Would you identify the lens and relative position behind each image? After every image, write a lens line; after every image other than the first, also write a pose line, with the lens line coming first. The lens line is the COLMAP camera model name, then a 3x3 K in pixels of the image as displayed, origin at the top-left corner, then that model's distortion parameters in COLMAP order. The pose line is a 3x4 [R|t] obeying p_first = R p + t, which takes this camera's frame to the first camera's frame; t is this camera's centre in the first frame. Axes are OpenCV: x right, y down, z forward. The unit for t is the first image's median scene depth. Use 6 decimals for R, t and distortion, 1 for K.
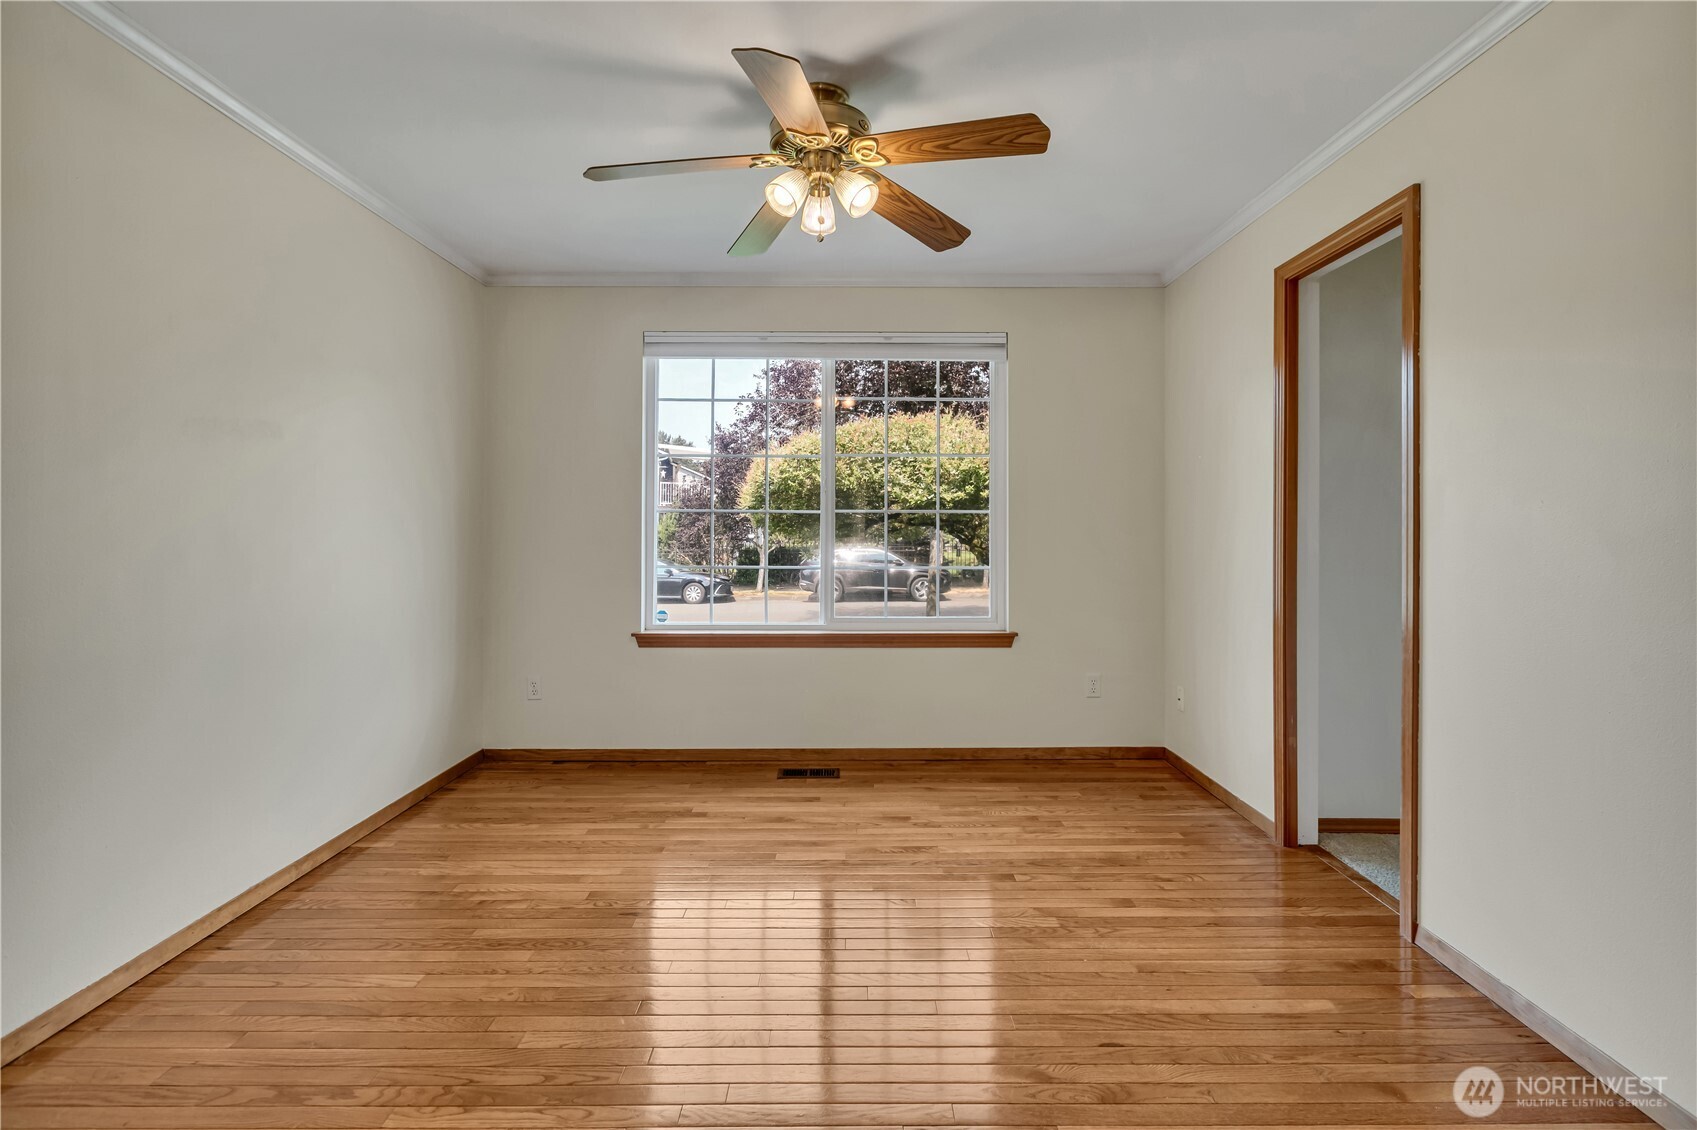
lens RADIAL K [[794.5, 0, 858.7], [0, 794.5, 516.4], [0, 0, 1]] dist [0.002901, -0.000668]
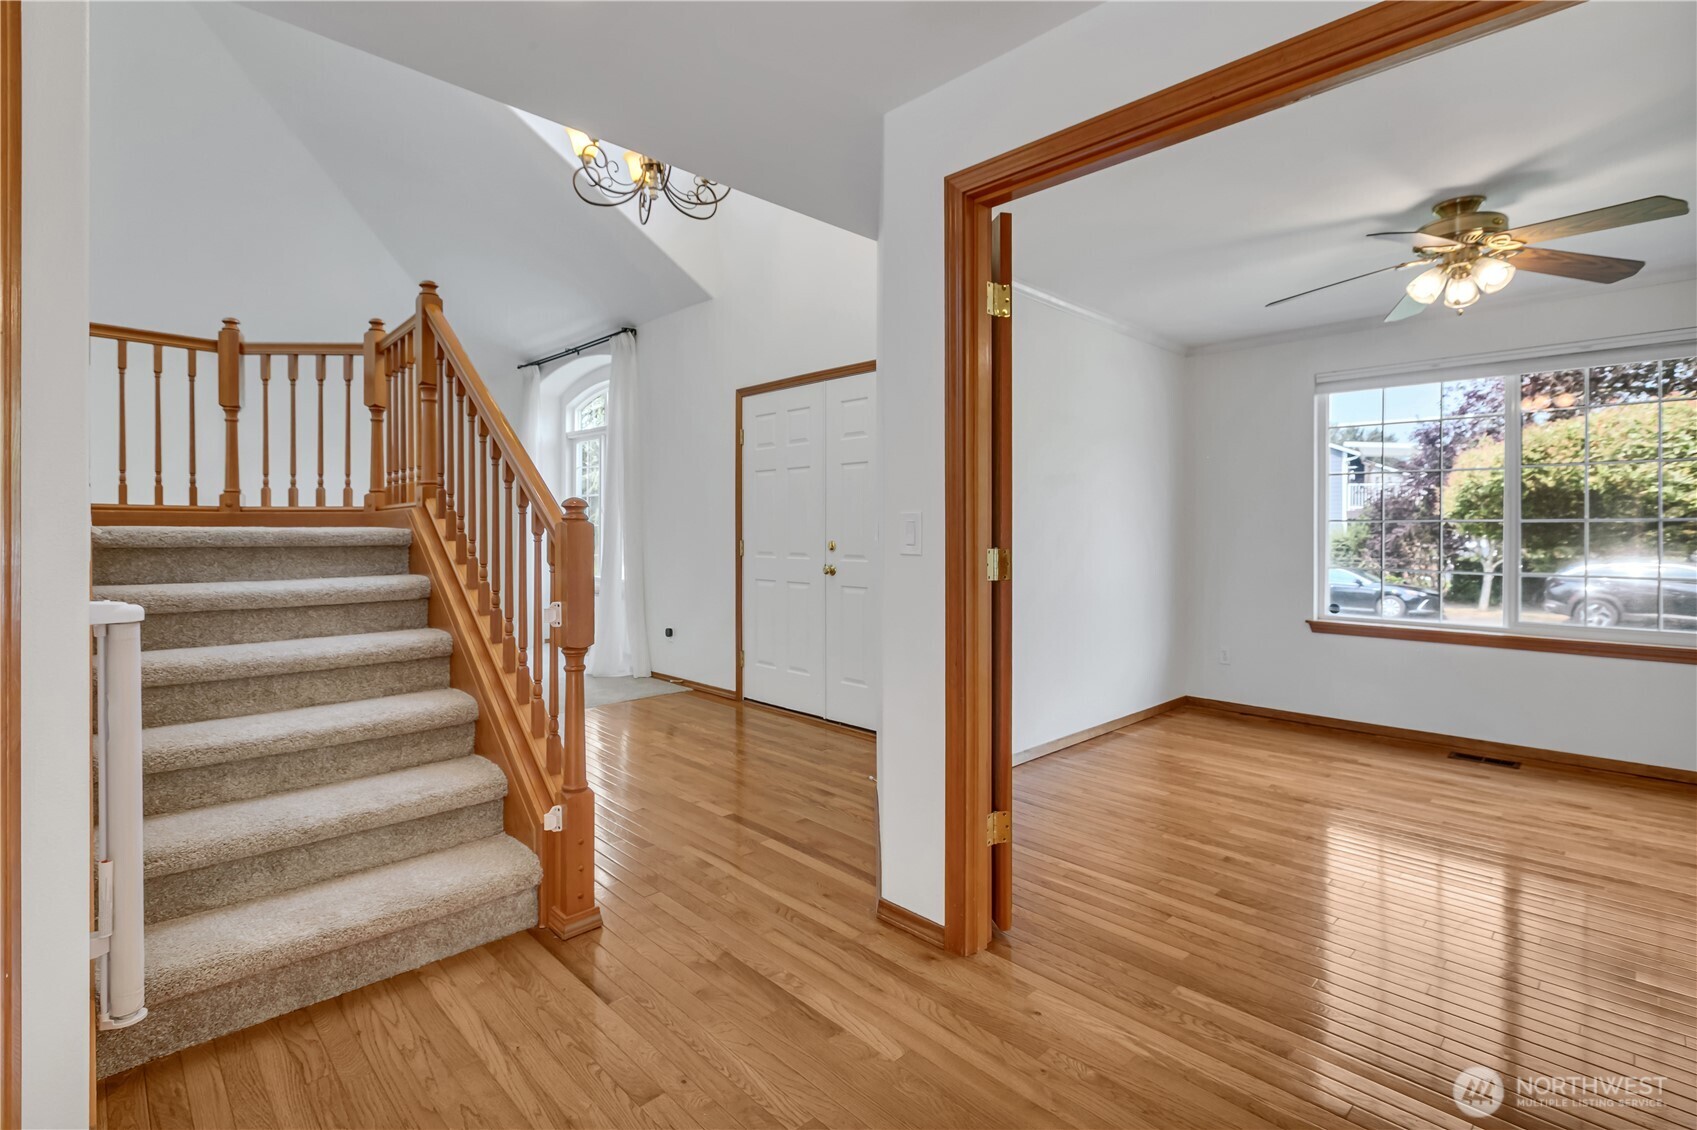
lens RADIAL K [[794.5, 0, 859.5], [0, 794.5, 525.1], [0, 0, 1]] dist [0.002901, -0.000668]
pose [[0.696813, -0.004735, -0.717237, 0.115695], [0.007184, 0.999974, 0.000378, -0.007371], [0.717217, -0.005416, 0.696829, -0.351134]]
